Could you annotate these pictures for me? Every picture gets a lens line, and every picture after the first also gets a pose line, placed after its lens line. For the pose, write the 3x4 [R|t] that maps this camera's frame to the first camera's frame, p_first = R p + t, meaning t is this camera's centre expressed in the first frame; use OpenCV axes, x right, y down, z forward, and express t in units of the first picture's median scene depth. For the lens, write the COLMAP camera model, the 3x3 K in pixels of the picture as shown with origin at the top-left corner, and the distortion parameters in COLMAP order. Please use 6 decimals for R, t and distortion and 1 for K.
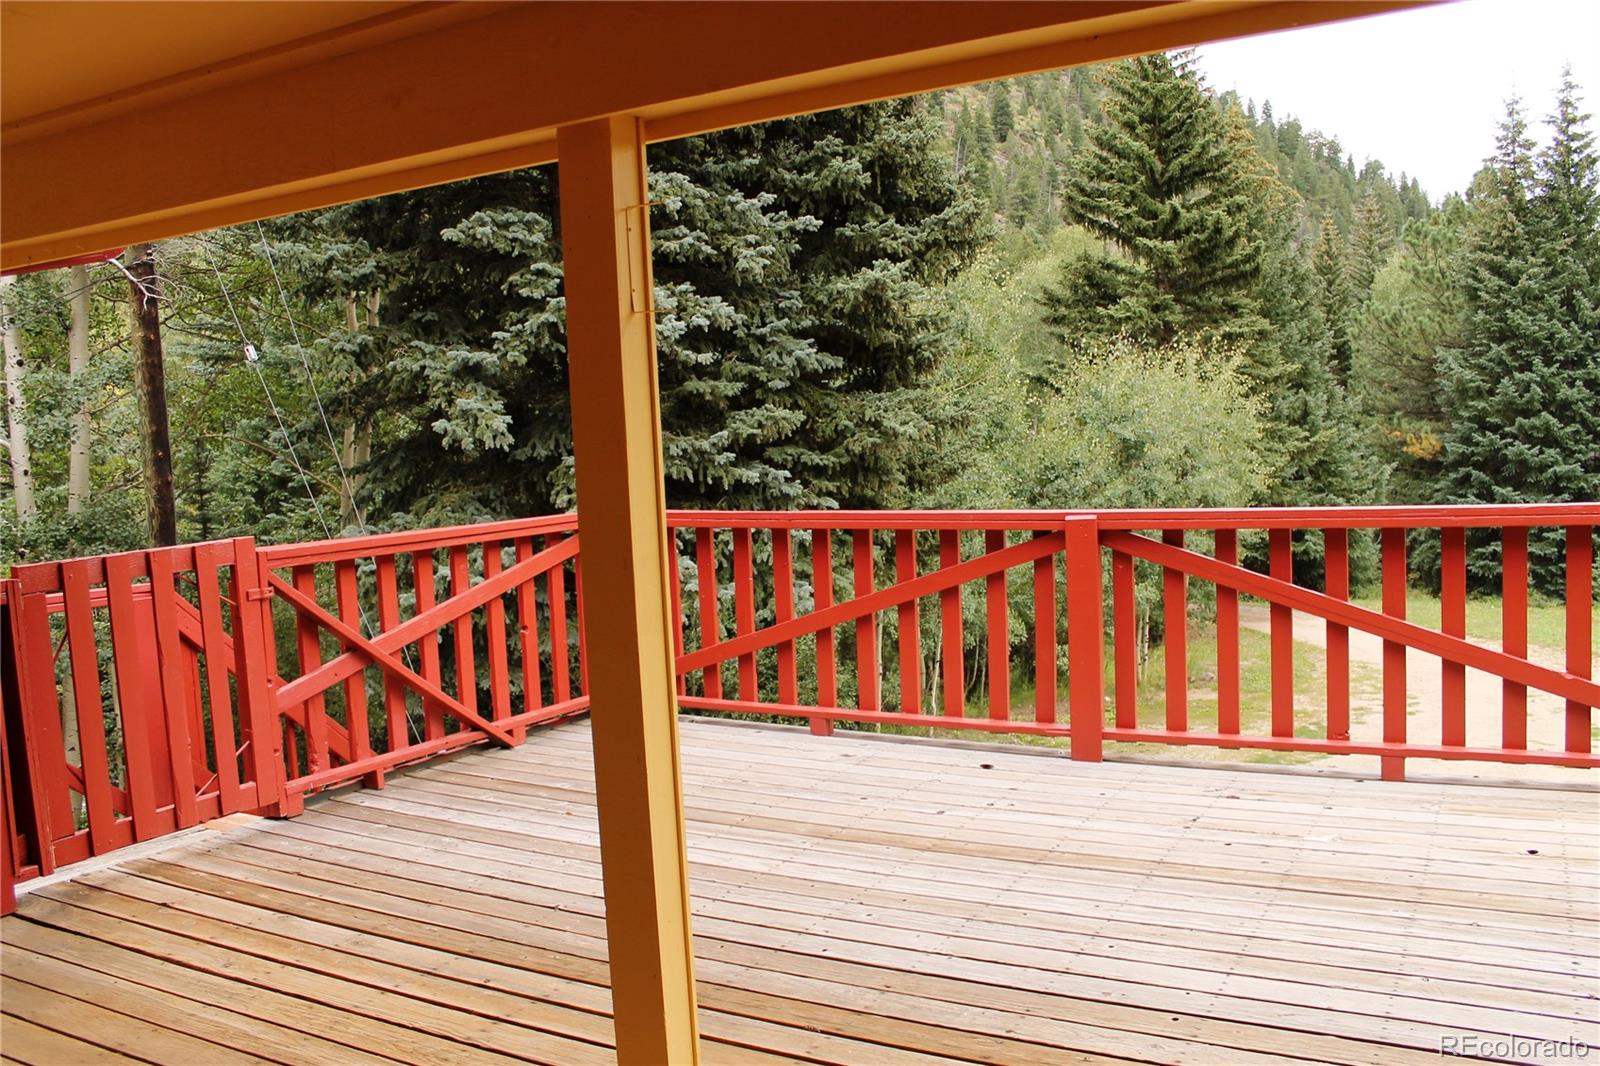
lens RADIAL K [[1369.3, 0, 800.0], [0, 1369.3, 533.0], [0, 0, 1]] dist [-0.007543, 0.008908]
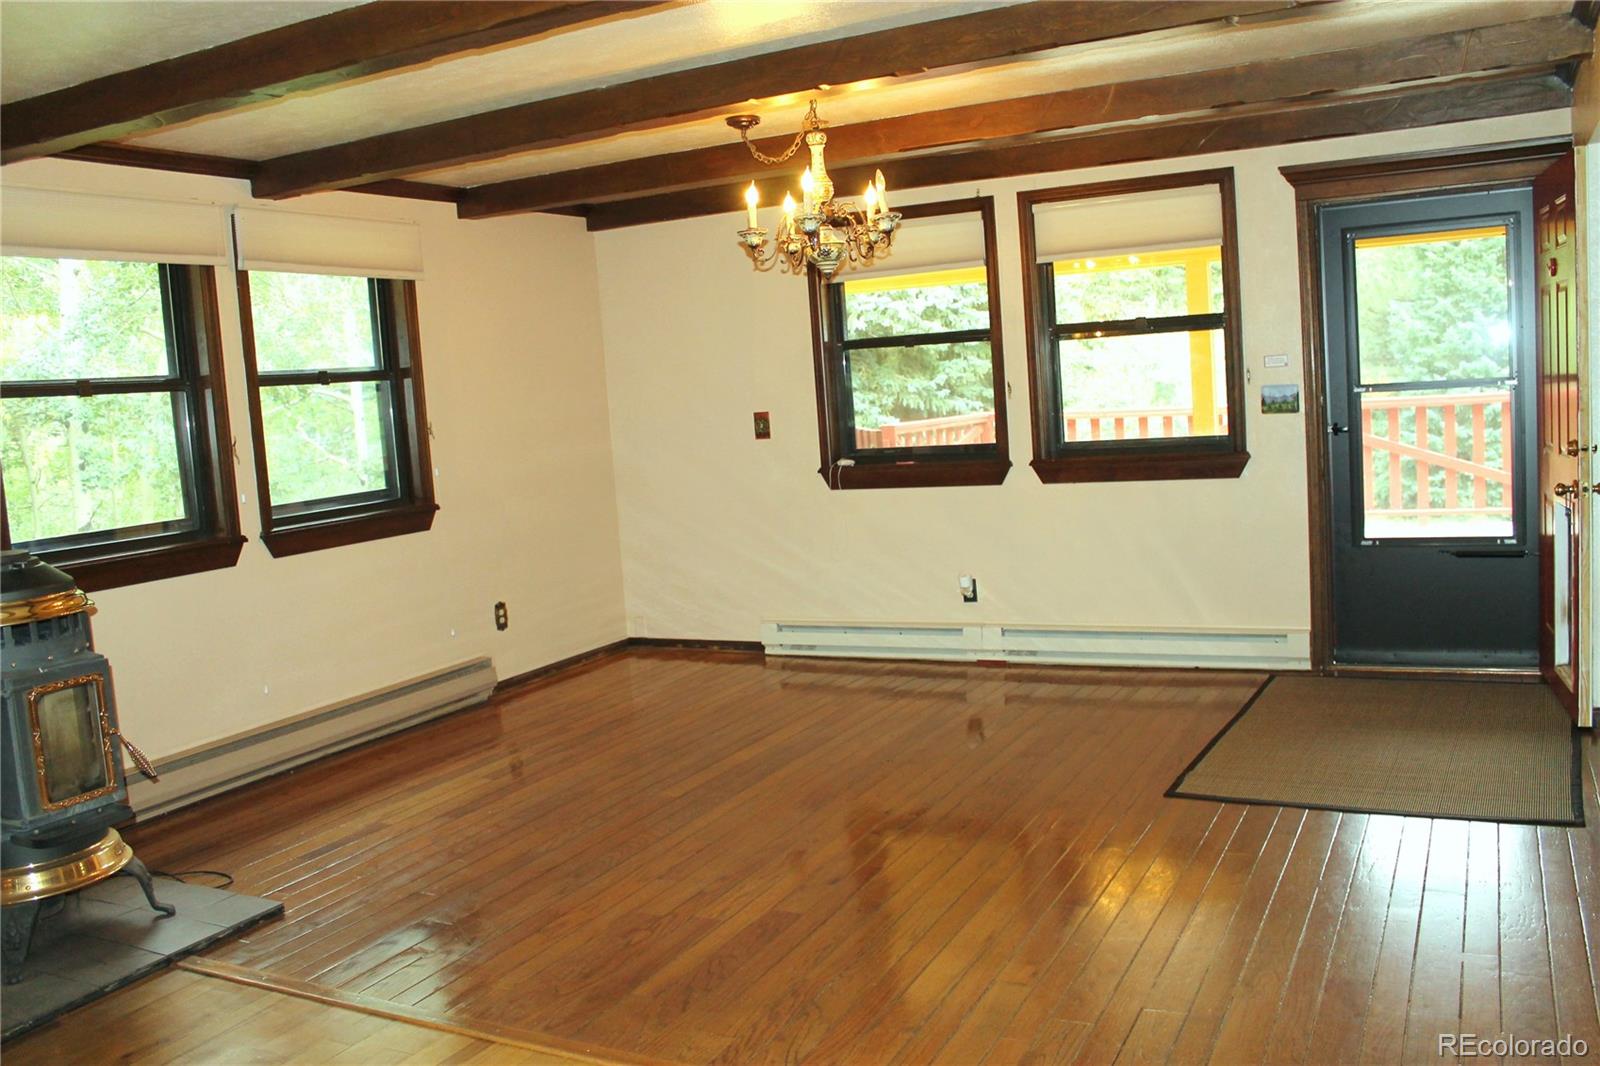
lens RADIAL K [[1369.3, 0, 800.0], [0, 1369.3, 533.0], [0, 0, 1]] dist [-0.007543, 0.008908]
pose [[0.999077, -0.022314, 0.036700, -0.073972], [0.021247, 0.999348, 0.029203, 0.013594], [-0.037328, -0.028397, 0.998900, -0.128364]]
